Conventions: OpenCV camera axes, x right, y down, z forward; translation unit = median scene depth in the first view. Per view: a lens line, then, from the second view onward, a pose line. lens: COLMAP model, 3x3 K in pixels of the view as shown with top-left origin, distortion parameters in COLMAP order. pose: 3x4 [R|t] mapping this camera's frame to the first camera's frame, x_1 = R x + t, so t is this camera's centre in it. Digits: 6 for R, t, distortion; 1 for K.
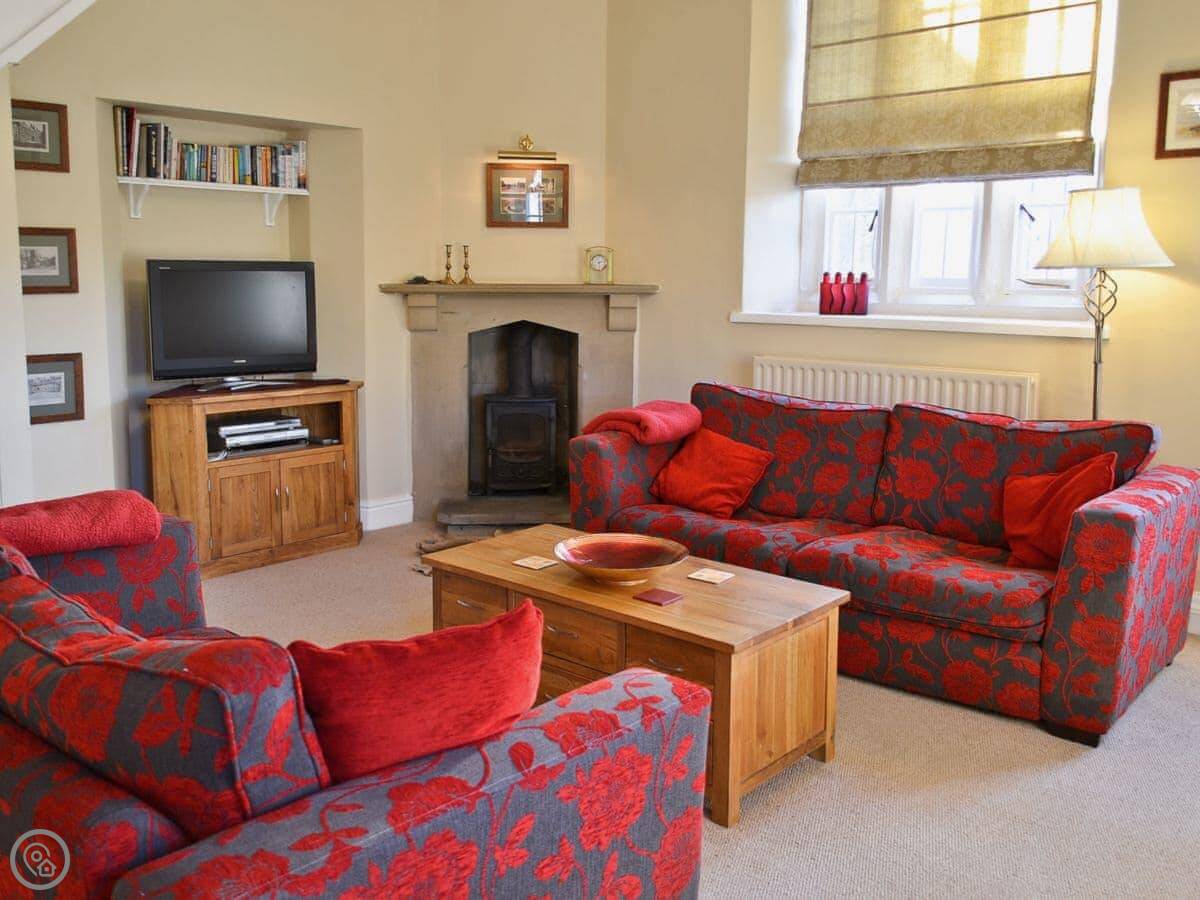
lens RADIAL K [[1024.6, 0, 599.9], [0, 1024.6, 392.0], [0, 0, 1]] dist [0.009301, -0.009528]
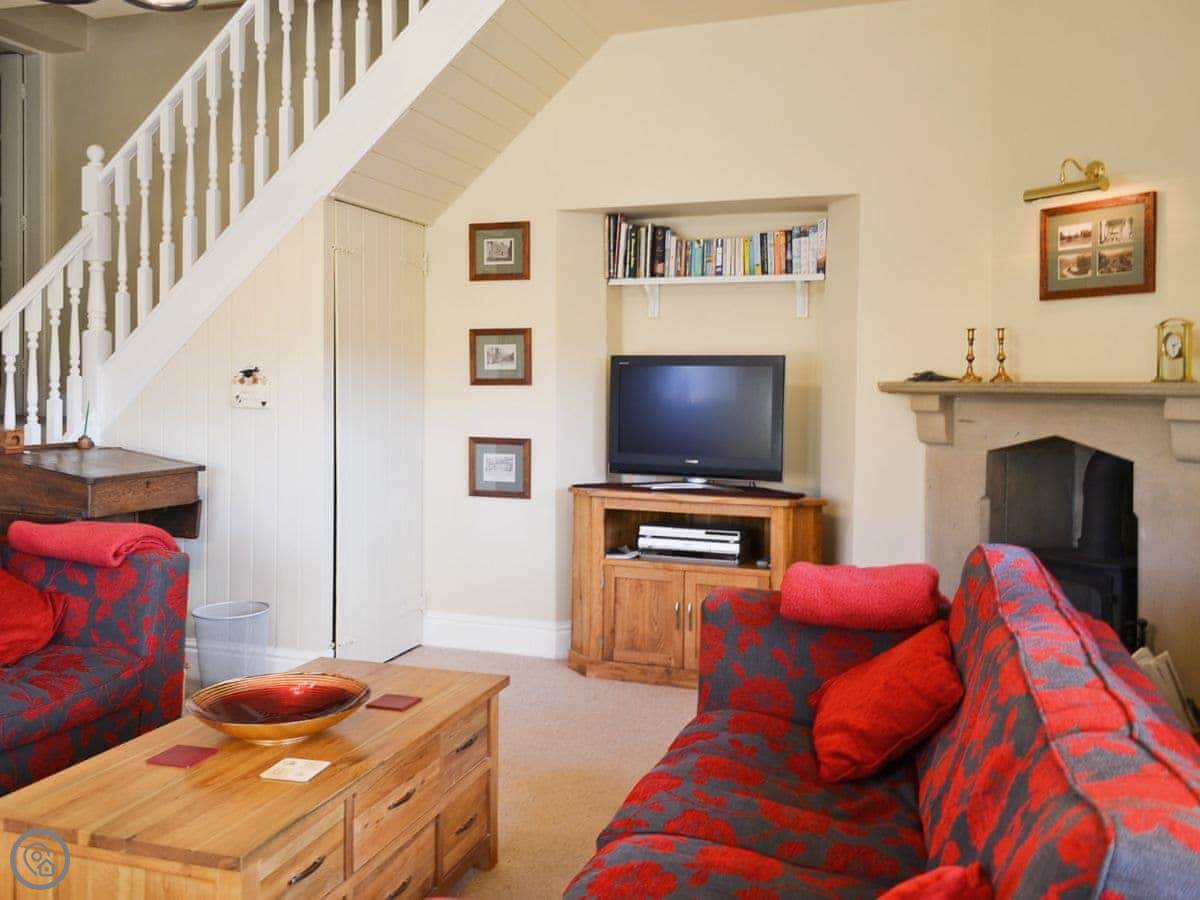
lens RADIAL K [[1024.6, 0, 599.9], [0, 1024.6, 392.0], [0, 0, 1]] dist [0.009301, -0.009528]
pose [[0.406378, 0.004134, -0.913696, 0.460740], [-0.113291, 0.992501, -0.045897, -0.039162], [0.906654, 0.122165, 0.403799, 0.524796]]
